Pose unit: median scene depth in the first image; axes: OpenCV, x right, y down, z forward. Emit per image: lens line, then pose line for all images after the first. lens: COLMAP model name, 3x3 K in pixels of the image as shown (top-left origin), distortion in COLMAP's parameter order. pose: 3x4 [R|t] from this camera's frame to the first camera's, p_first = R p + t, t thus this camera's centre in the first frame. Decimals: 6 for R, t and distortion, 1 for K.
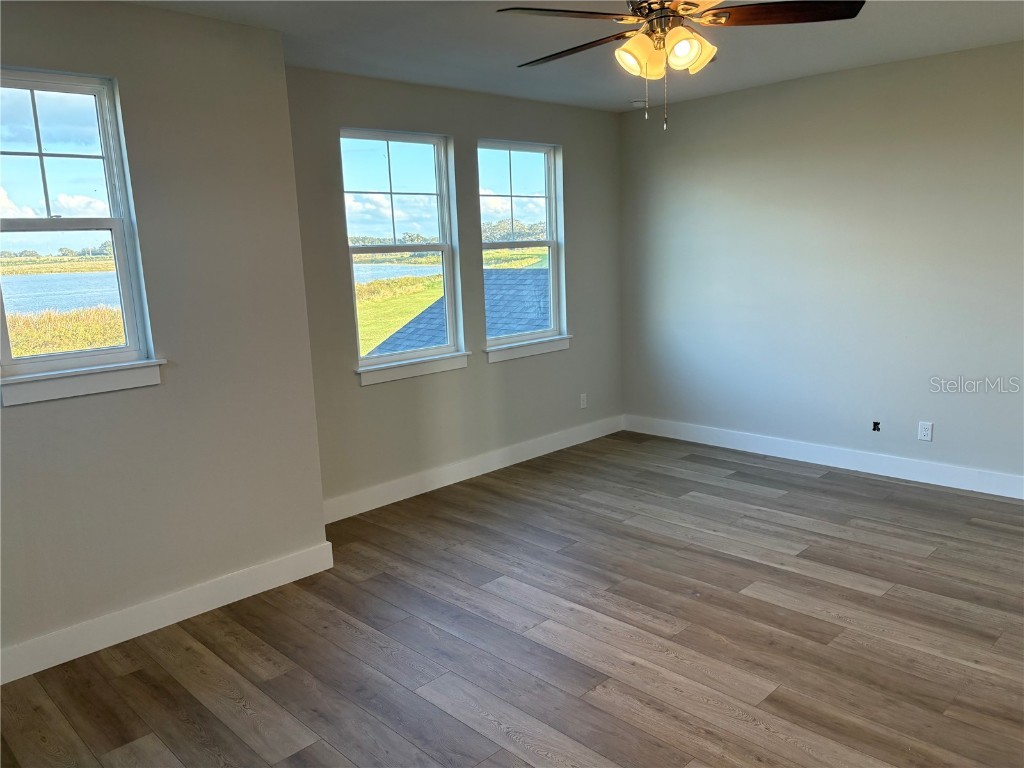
lens RADIAL K [[784.5, 0, 510.9], [0, 784.5, 387.8], [0, 0, 1]] dist [0.011747, -0.012052]
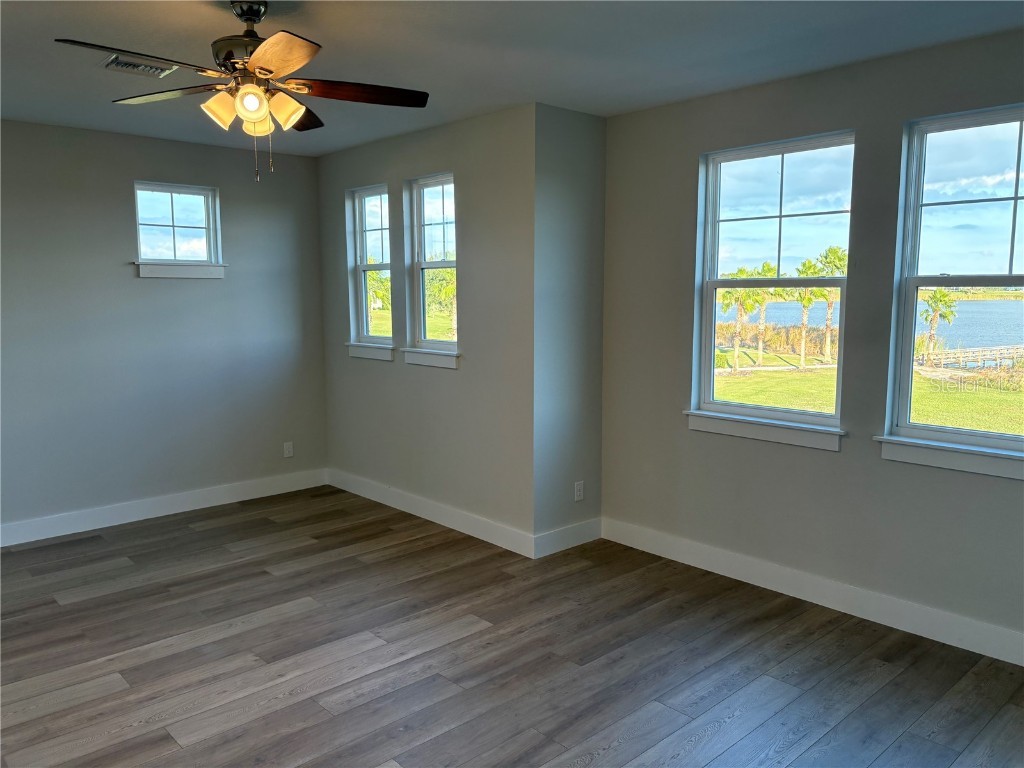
lens RADIAL K [[784.5, 0, 511.5], [0, 784.5, 381.6], [0, 0, 1]] dist [0.011747, -0.012052]
pose [[-0.013855, 0.168018, -0.985687, 0.871440], [-0.190995, 0.967186, 0.167549, -0.207907], [0.981493, 0.190583, 0.018690, 0.934453]]
